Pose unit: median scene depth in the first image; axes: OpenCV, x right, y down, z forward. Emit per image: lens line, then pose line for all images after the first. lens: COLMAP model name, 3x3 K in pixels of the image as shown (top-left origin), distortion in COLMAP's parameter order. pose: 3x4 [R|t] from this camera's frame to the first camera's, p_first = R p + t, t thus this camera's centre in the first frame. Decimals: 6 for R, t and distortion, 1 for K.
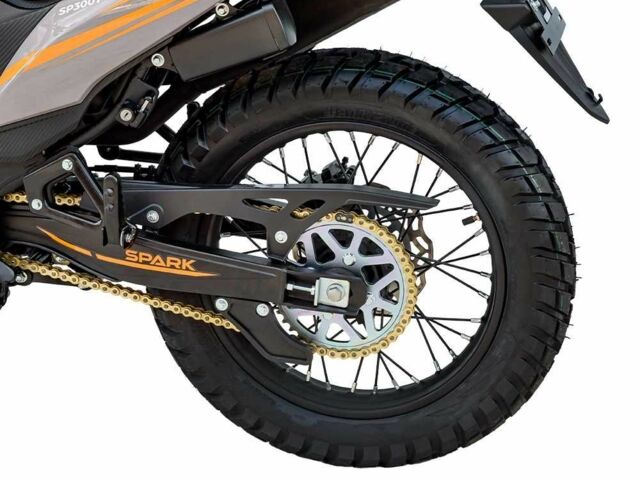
lens RADIAL K [[1248.0, 0, 321.8], [0, 1248.0, 238.4], [0, 0, 1]] dist [0.378944, 0.000000]
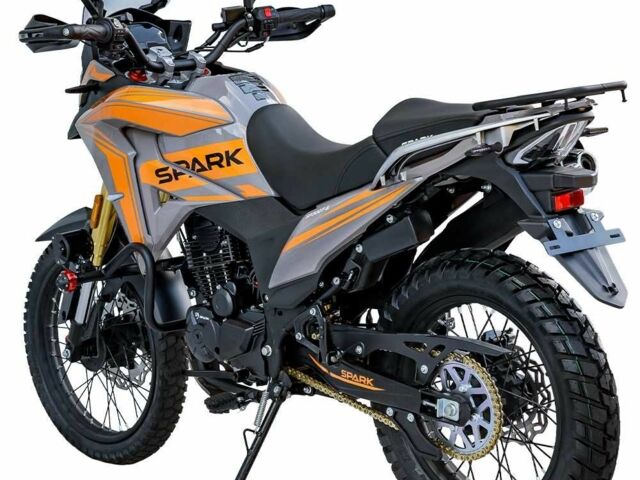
lens RADIAL K [[1934.9, 0, 319.4], [0, 1934.9, 239.5], [0, 0, 1]] dist [0.022965, 0.000000]
pose [[0.836126, 0.054508, -0.545823, 1.108405], [-0.150438, 0.979684, -0.132617, 0.171605], [0.527505, 0.192997, 0.827339, -1.002352]]
